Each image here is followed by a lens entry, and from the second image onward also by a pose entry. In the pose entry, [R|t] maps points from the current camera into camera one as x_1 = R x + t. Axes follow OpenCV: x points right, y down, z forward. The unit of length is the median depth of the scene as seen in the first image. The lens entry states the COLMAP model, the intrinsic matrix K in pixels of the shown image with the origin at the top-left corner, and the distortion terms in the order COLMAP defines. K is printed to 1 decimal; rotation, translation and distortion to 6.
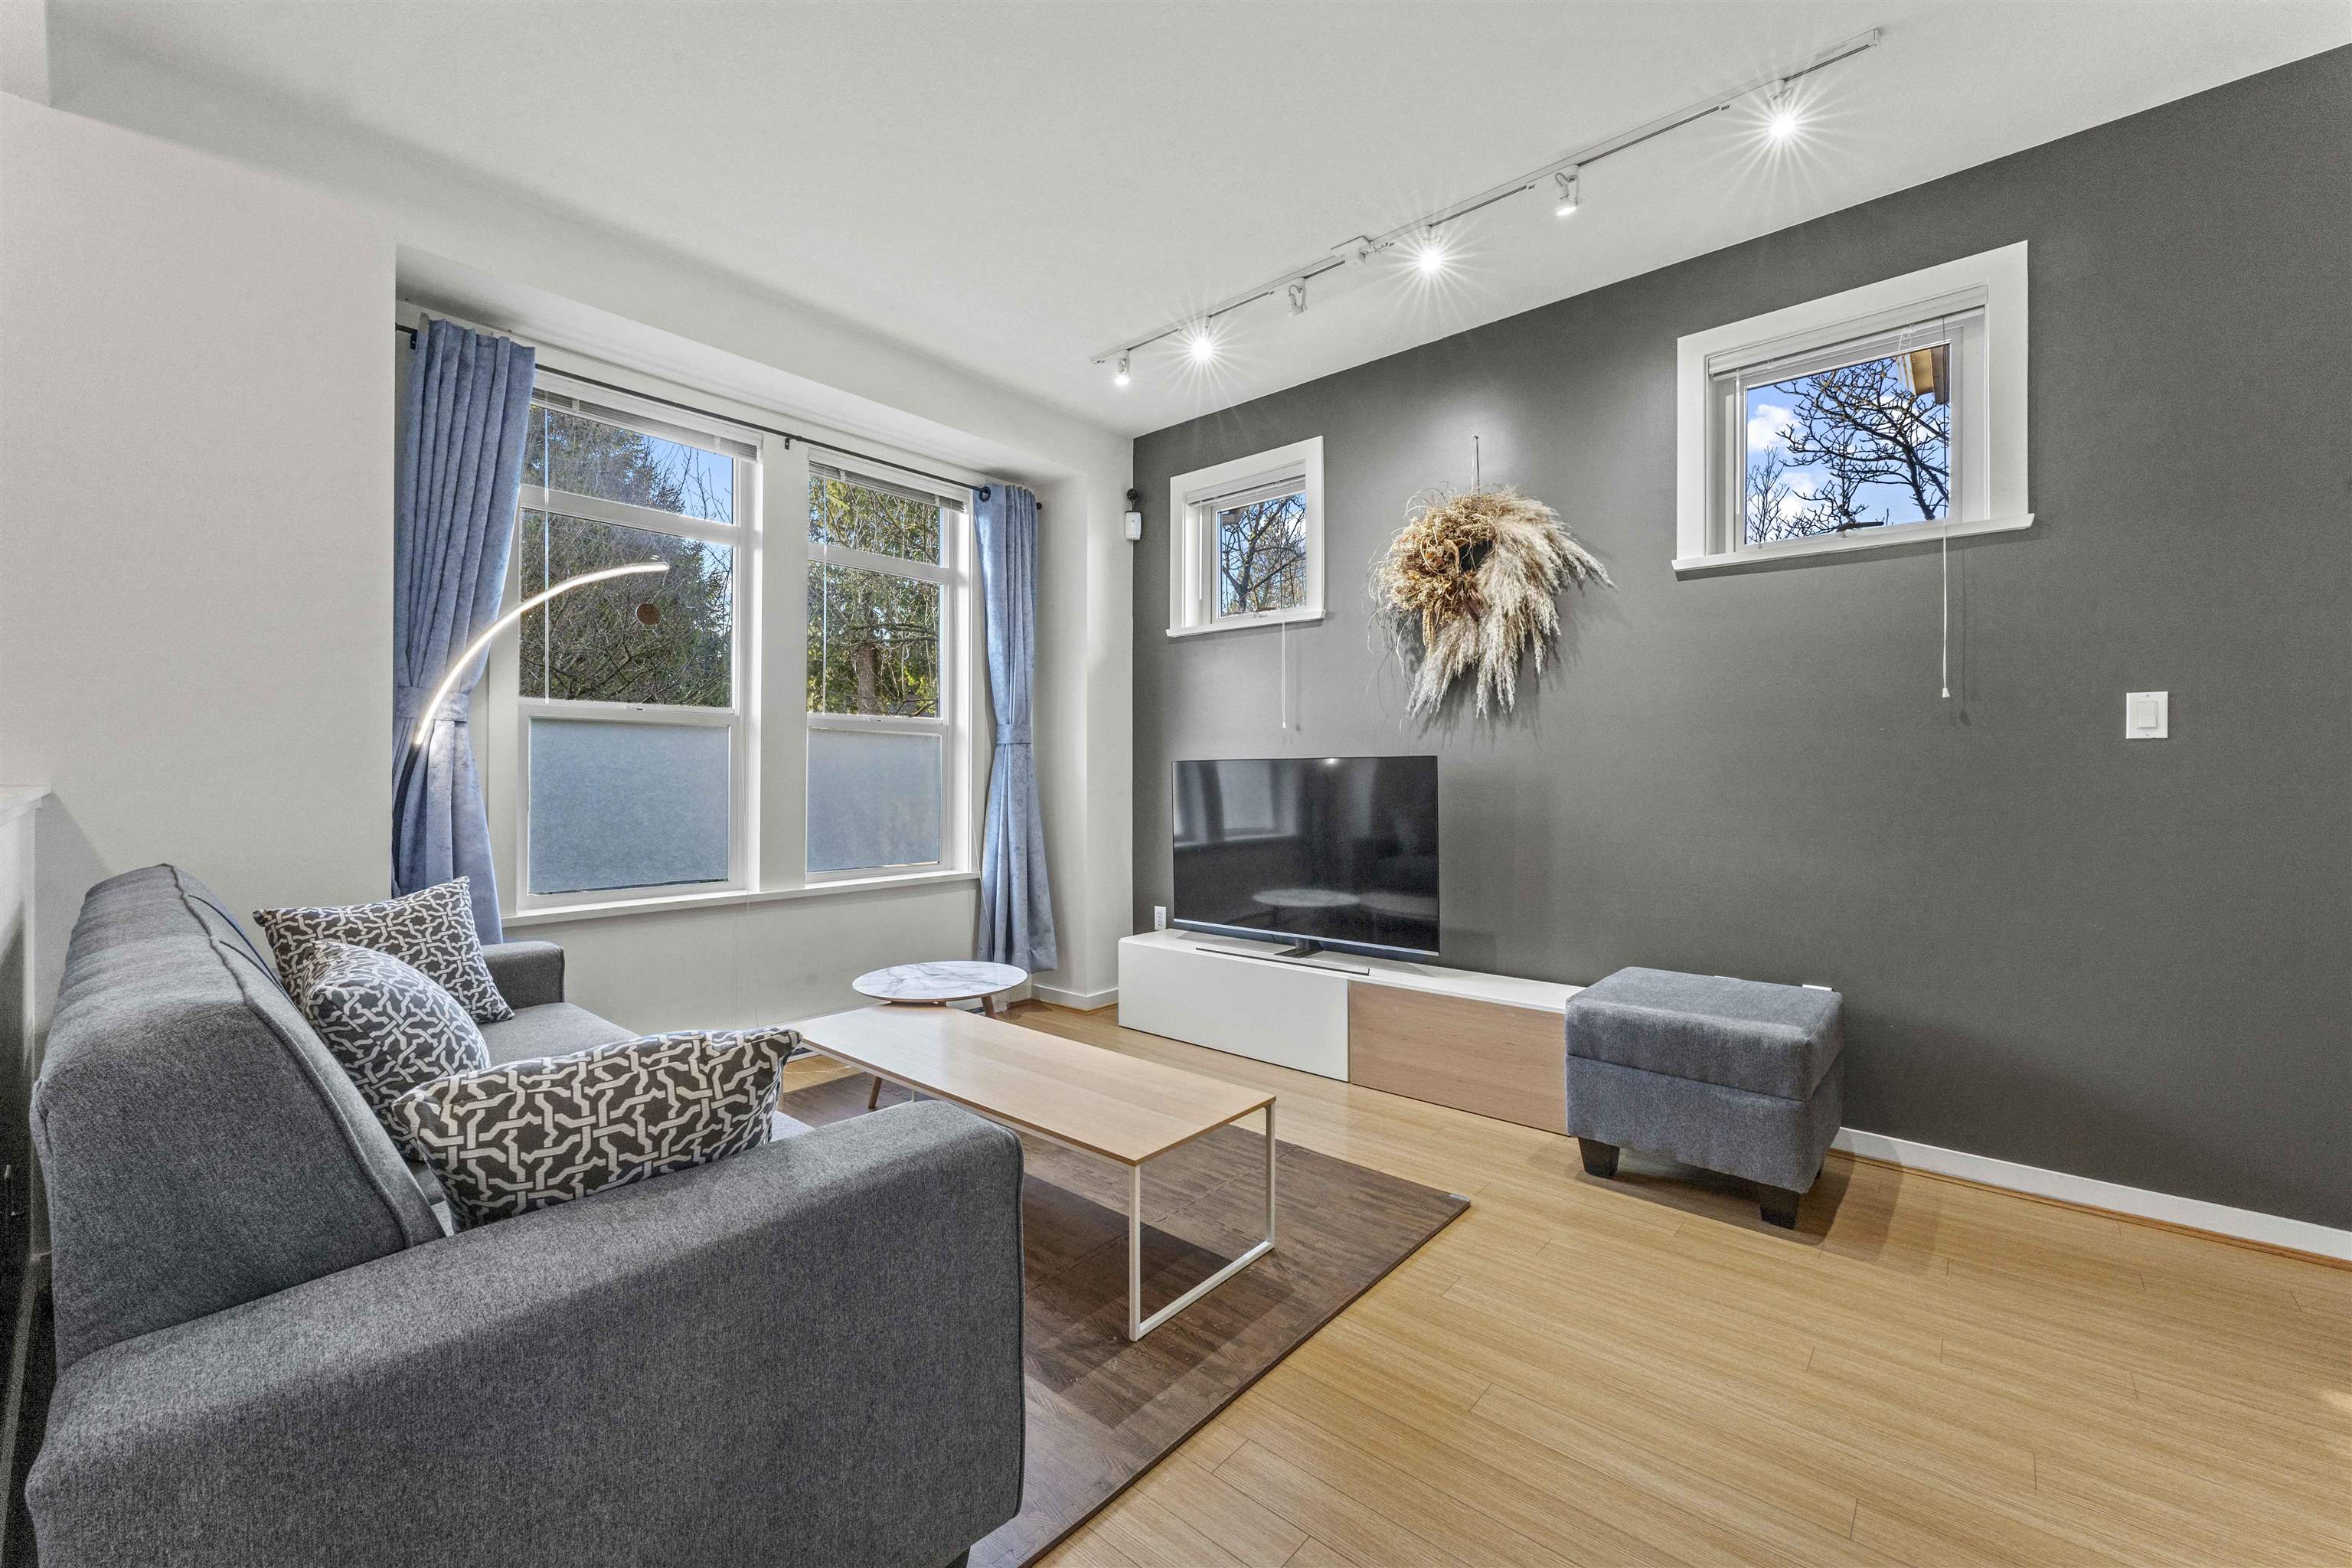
lens RADIAL K [[972.3, 0, 1176.0], [0, 972.3, 784.0], [0, 0, 1]] dist [0.015337, 0.000027]
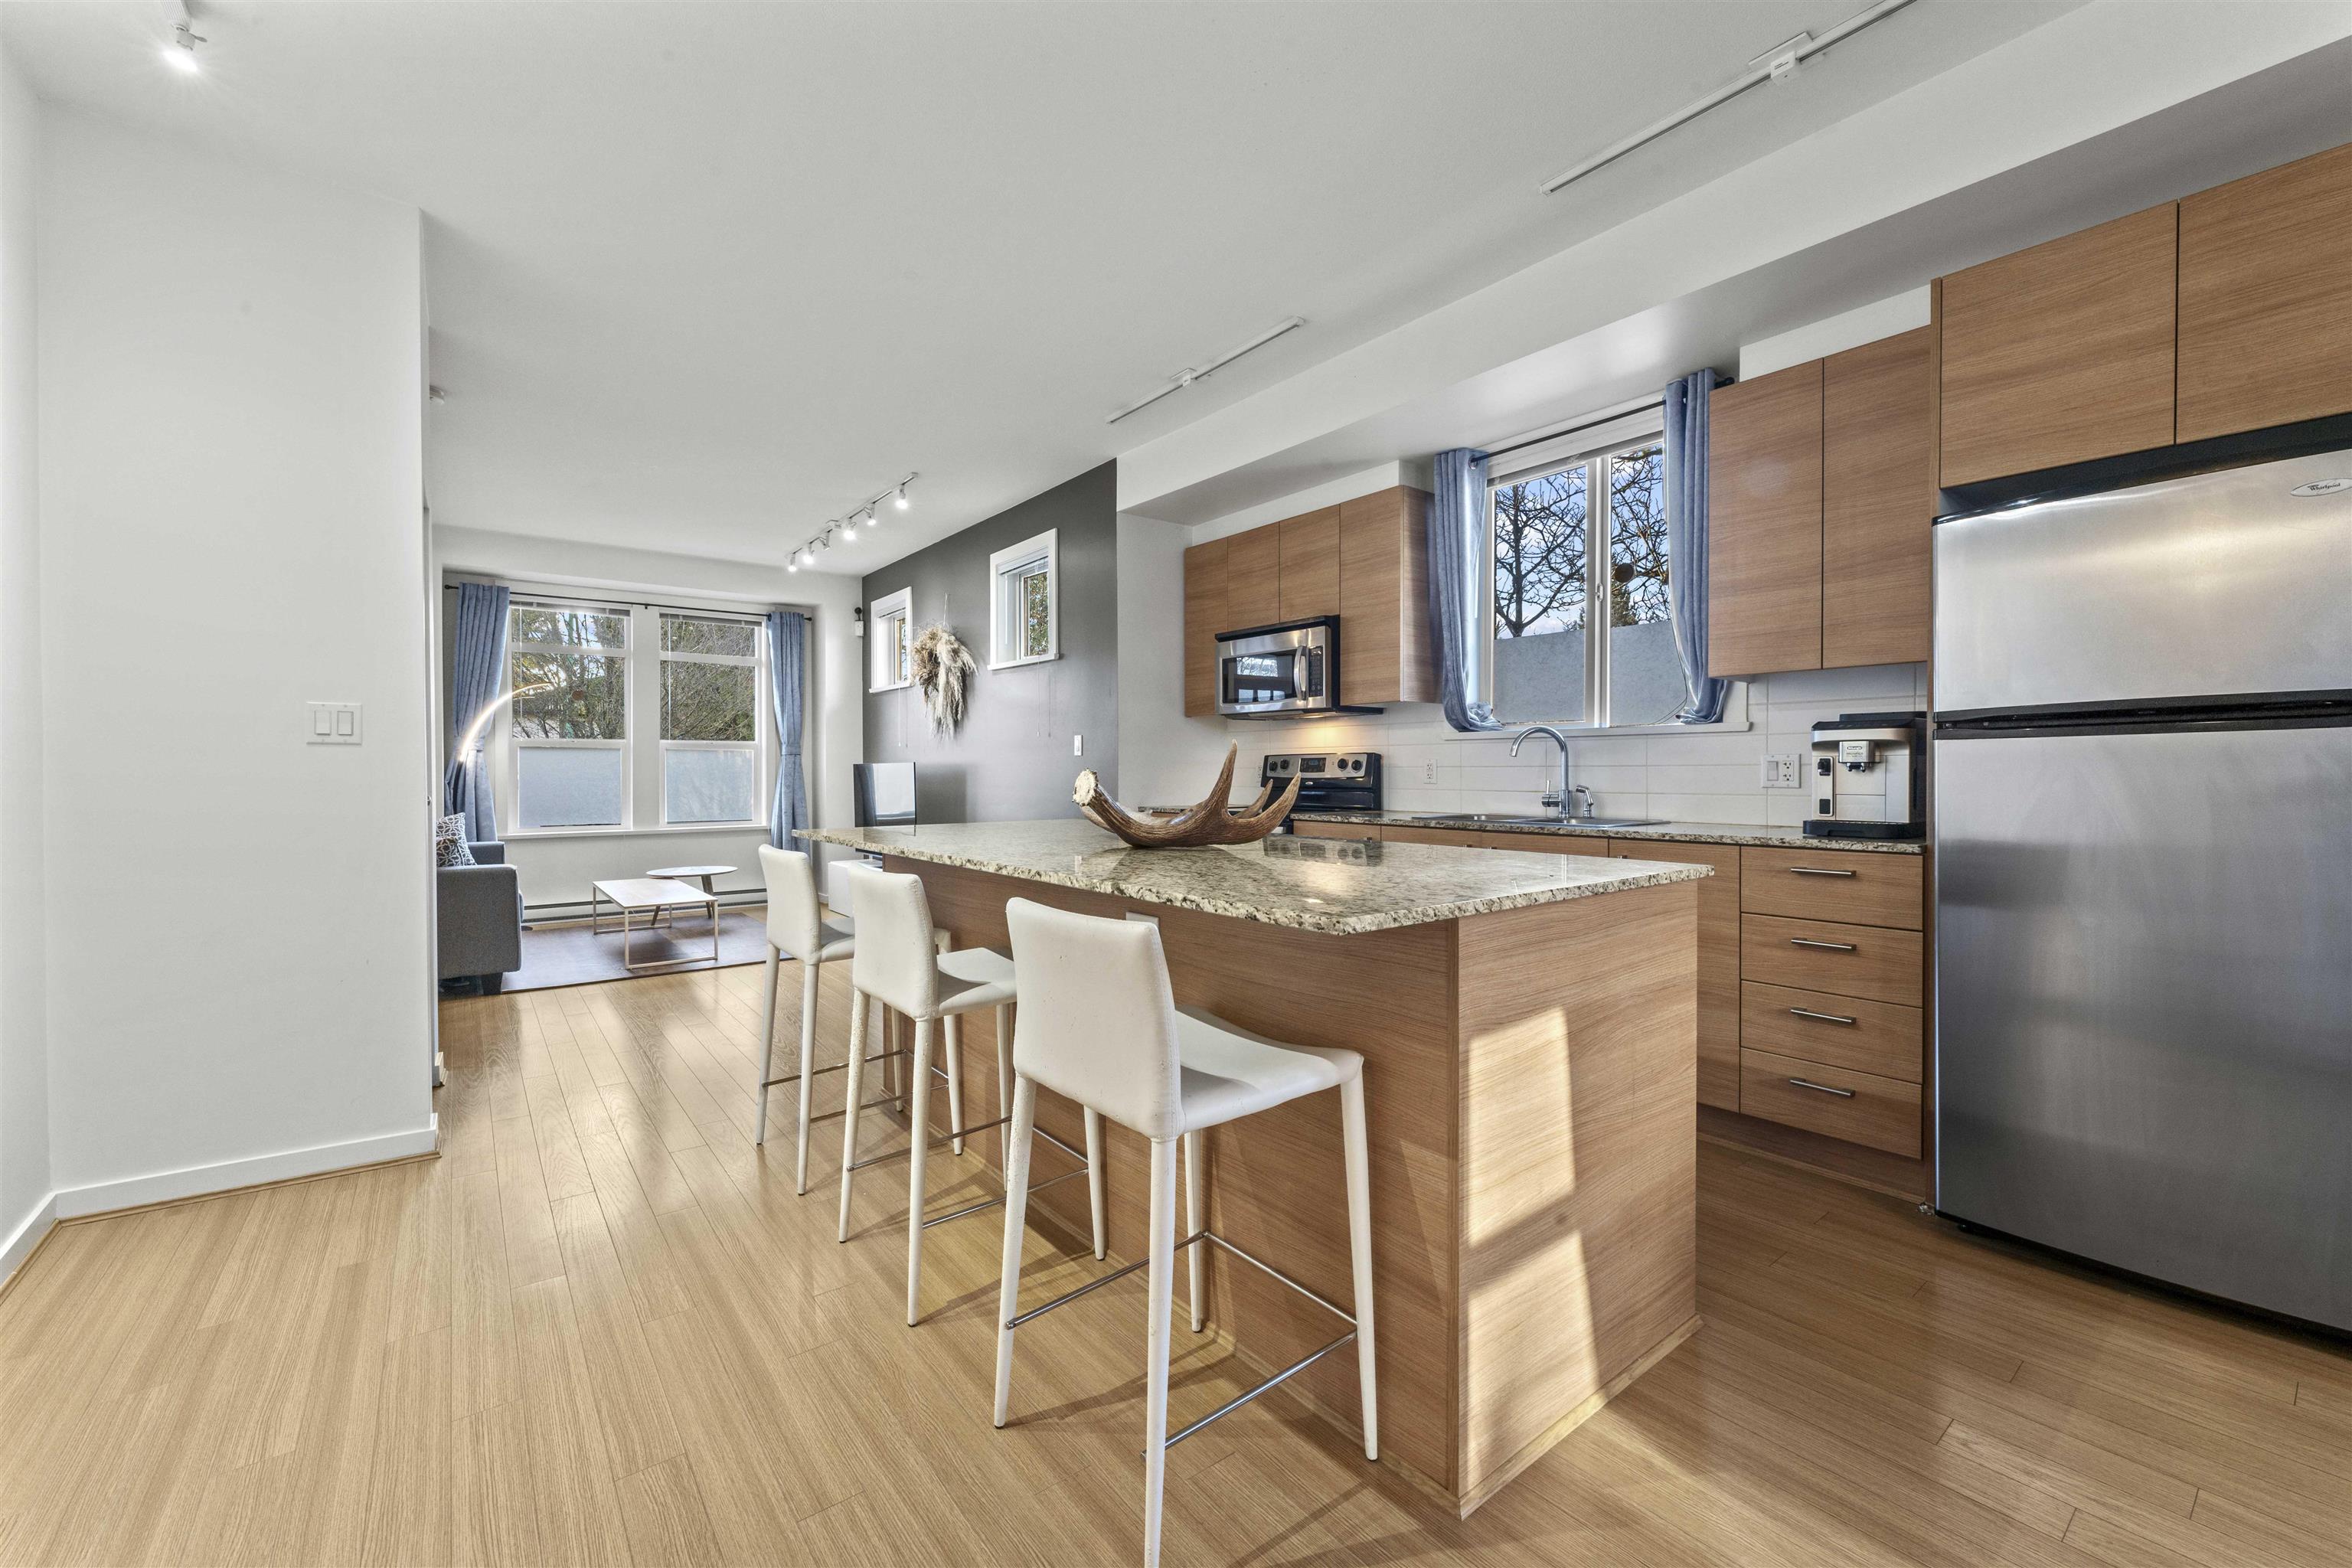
lens RADIAL K [[935.6, 0, 1176.0], [0, 935.6, 784.0], [0, 0, 1]] dist [0.001061, 0.000012]
pose [[0.980769, 0.000395, -0.195171, 0.972365], [0.001988, 0.999926, 0.012014, -0.004283], [0.195161, -0.012171, 0.980696, -0.630319]]
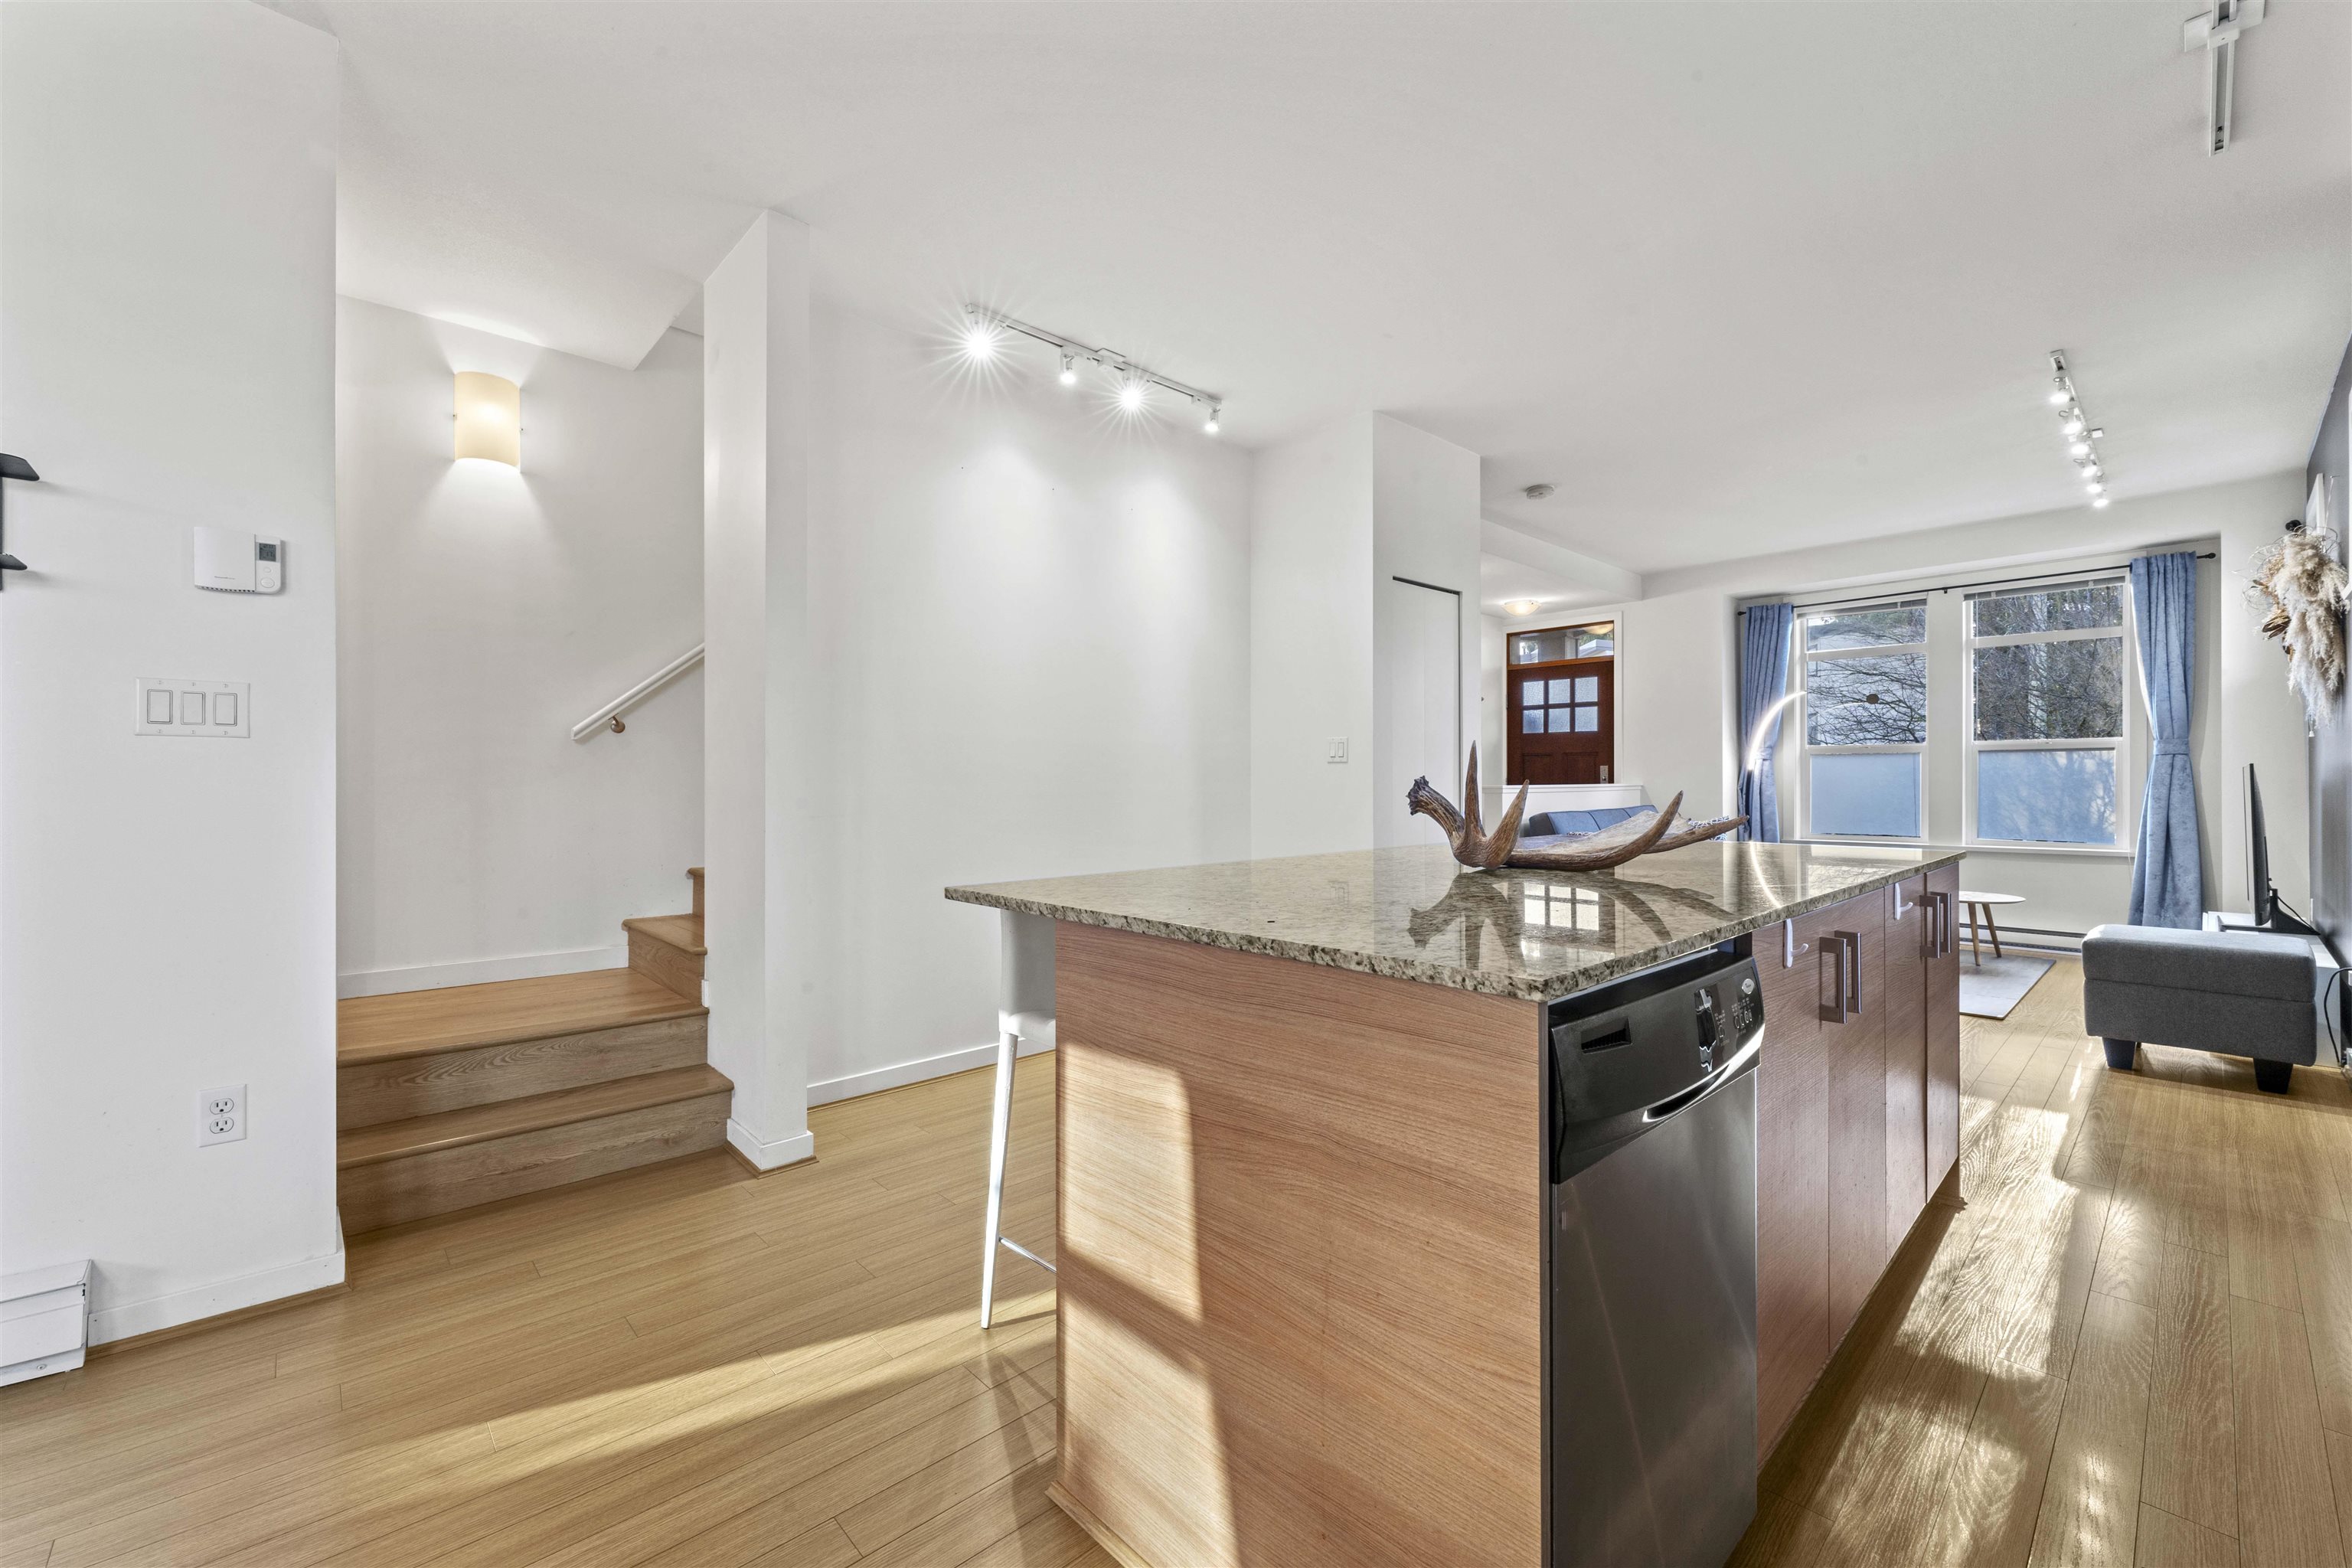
lens RADIAL K [[945.3, 0, 1160.6], [0, 945.3, 778.1], [0, 0, 1]] dist [-0.000528, 0.000030]
pose [[-0.110417, -0.003564, -0.993879, 1.351999], [0.000542, 0.999993, -0.003646, -0.003925], [0.993885, -0.000941, -0.110414, -0.207225]]
